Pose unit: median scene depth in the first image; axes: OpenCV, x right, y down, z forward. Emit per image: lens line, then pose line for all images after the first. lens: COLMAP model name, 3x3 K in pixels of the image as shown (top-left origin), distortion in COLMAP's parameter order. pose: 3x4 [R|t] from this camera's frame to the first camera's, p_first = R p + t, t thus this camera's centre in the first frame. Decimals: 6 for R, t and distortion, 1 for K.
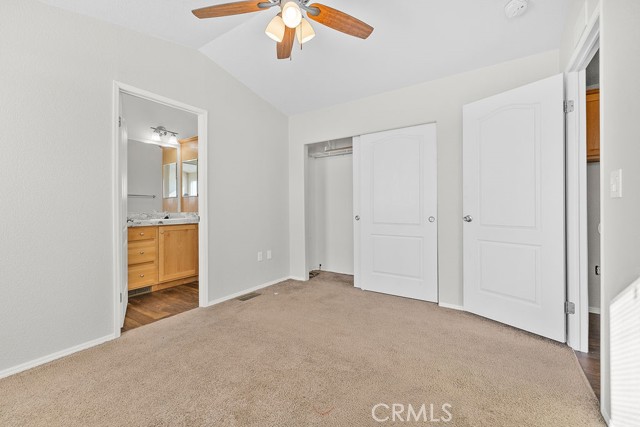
lens RADIAL K [[269.2, 0, 321.4], [0, 269.2, 208.0], [0, 0, 1]] dist [0.001377, 0.001141]
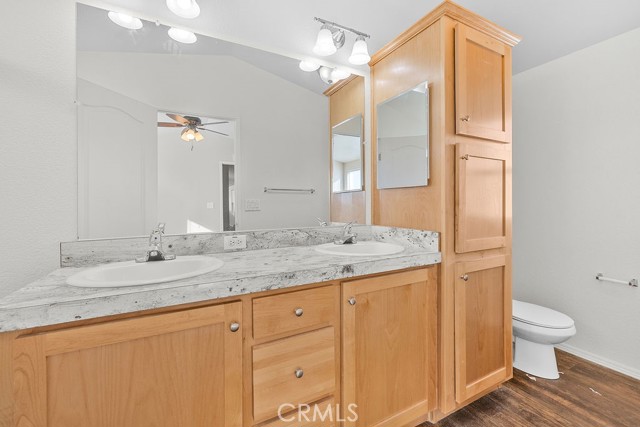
lens RADIAL K [[269.2, 0, 318.5], [0, 269.2, 209.4], [0, 0, 1]] dist [0.001377, 0.001141]
pose [[0.876292, 0.010567, -0.481664, -0.409341], [-0.000263, 0.999770, 0.021455, -0.019890], [0.481780, -0.018674, 0.876093, 0.610226]]
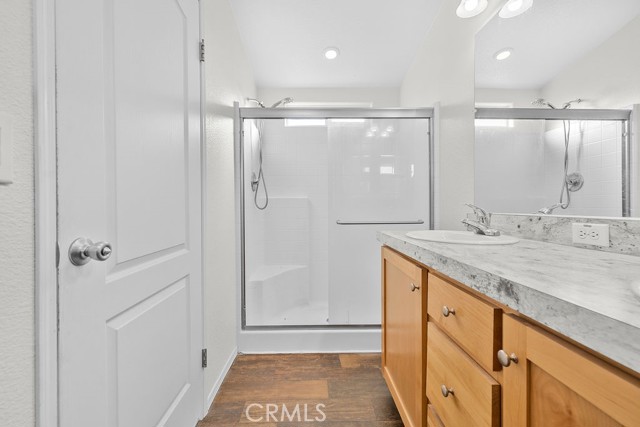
lens RADIAL K [[269.2, 0, 319.5], [0, 269.2, 209.0], [0, 0, 1]] dist [0.001377, 0.001141]
pose [[-0.822608, 0.015425, -0.568399, -0.363557], [0.010754, 0.999875, 0.011572, 0.004801], [0.568507, 0.003407, -0.822671, 0.919877]]
